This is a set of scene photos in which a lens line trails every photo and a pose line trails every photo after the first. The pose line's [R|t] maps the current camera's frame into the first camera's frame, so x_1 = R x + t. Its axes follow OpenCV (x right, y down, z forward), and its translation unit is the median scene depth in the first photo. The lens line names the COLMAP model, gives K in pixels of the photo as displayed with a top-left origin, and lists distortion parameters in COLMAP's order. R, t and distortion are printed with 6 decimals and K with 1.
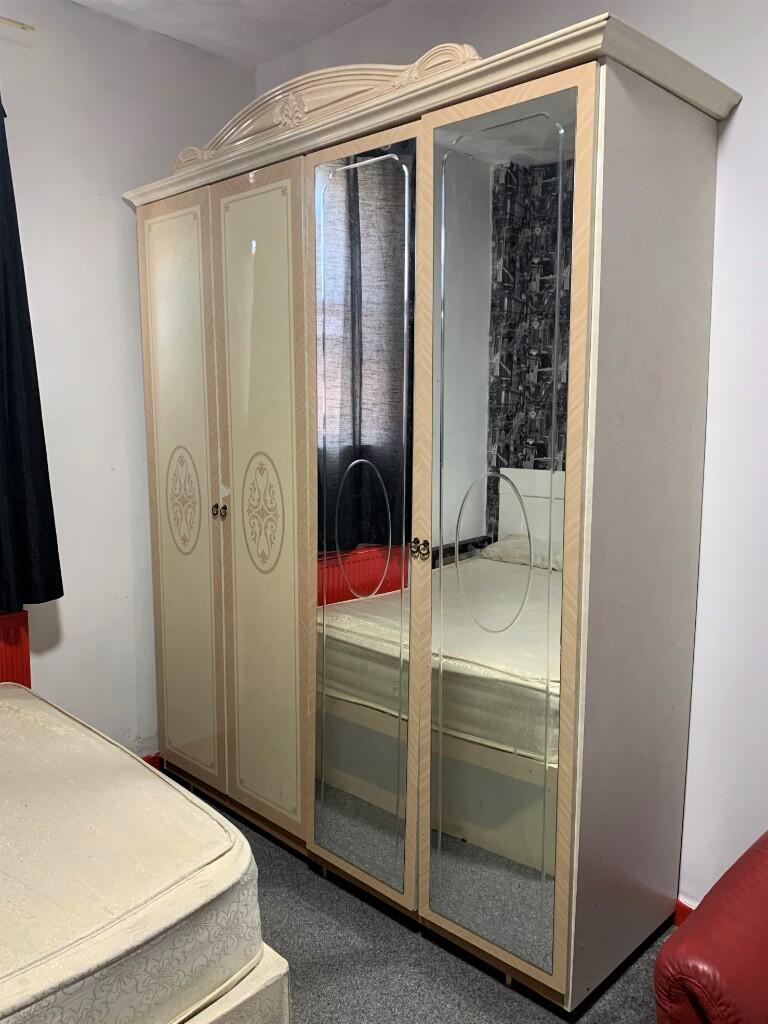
lens RADIAL K [[759.4, 0, 384.0], [0, 759.4, 512.0], [0, 0, 1]] dist [0.039828, -0.002156]
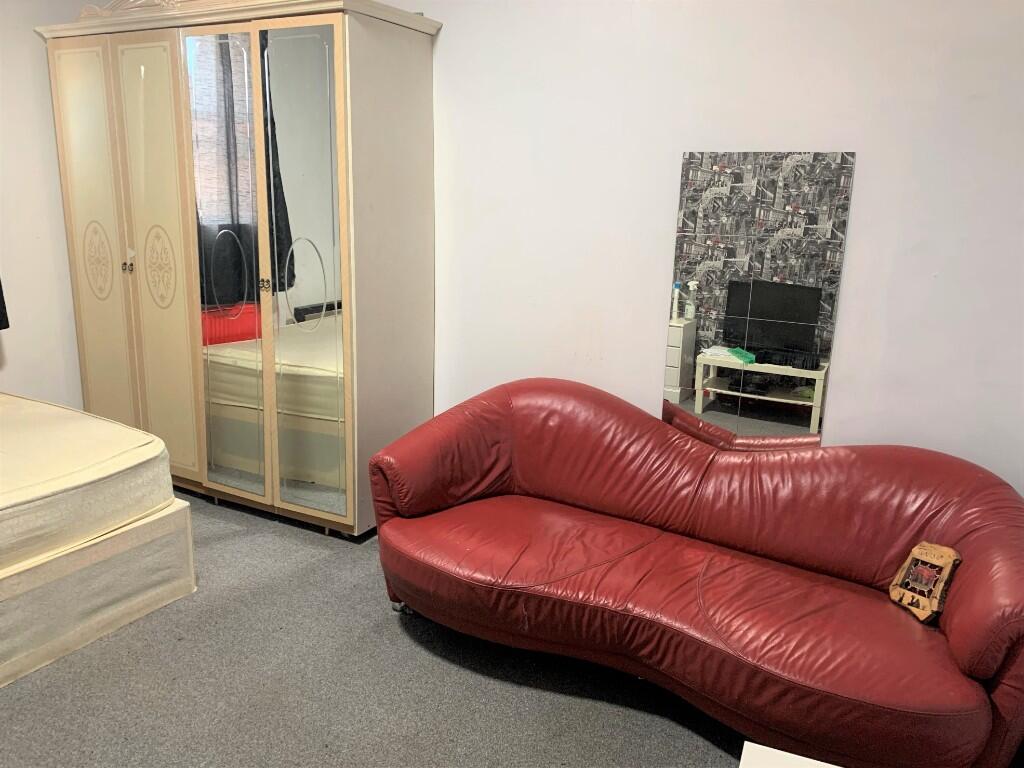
lens RADIAL K [[798.3, 0, 512.0], [0, 798.3, 384.0], [0, 0, 1]] dist [-0.000444, 0.009399]
pose [[0.967002, -0.033490, 0.252556, 0.095316], [0.009059, 0.995216, 0.097282, 0.078183], [-0.254606, -0.091784, 0.962679, -0.647012]]
